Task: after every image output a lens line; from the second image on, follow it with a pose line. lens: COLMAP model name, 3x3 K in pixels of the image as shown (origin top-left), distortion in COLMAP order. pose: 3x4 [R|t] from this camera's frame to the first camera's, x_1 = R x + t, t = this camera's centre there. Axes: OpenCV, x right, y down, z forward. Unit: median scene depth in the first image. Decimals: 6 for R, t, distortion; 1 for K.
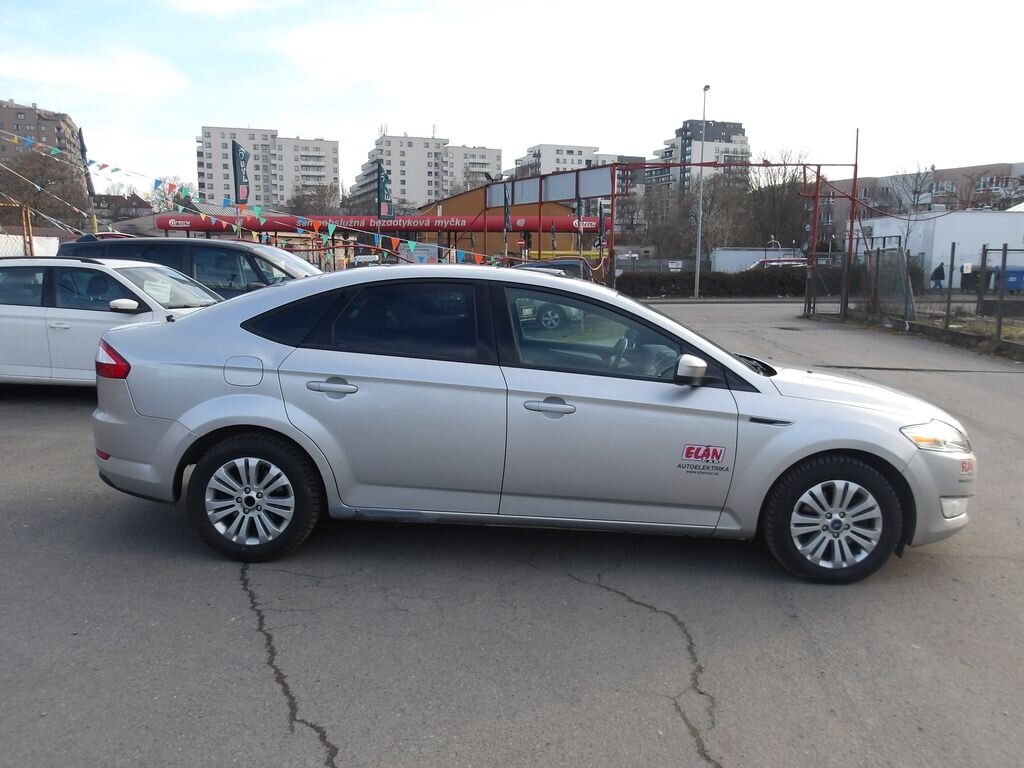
lens RADIAL K [[834.7, 0, 512.0], [0, 834.7, 384.6], [0, 0, 1]] dist [0.010900, -0.004426]
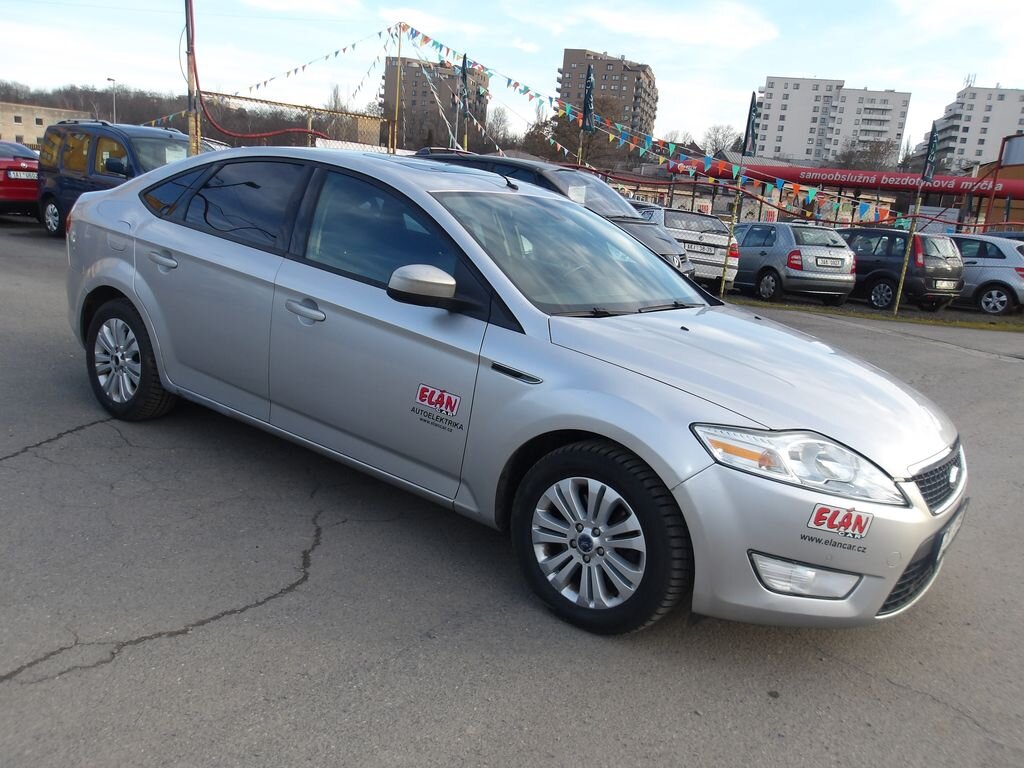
lens RADIAL K [[838.0, 0, 511.3], [0, 838.0, 370.2], [0, 0, 1]] dist [0.003093, -0.004787]
pose [[0.817113, 0.179748, -0.547738, 0.690432], [-0.160963, 0.983496, 0.082625, -0.017101], [0.553550, 0.020652, 0.832560, 0.401025]]
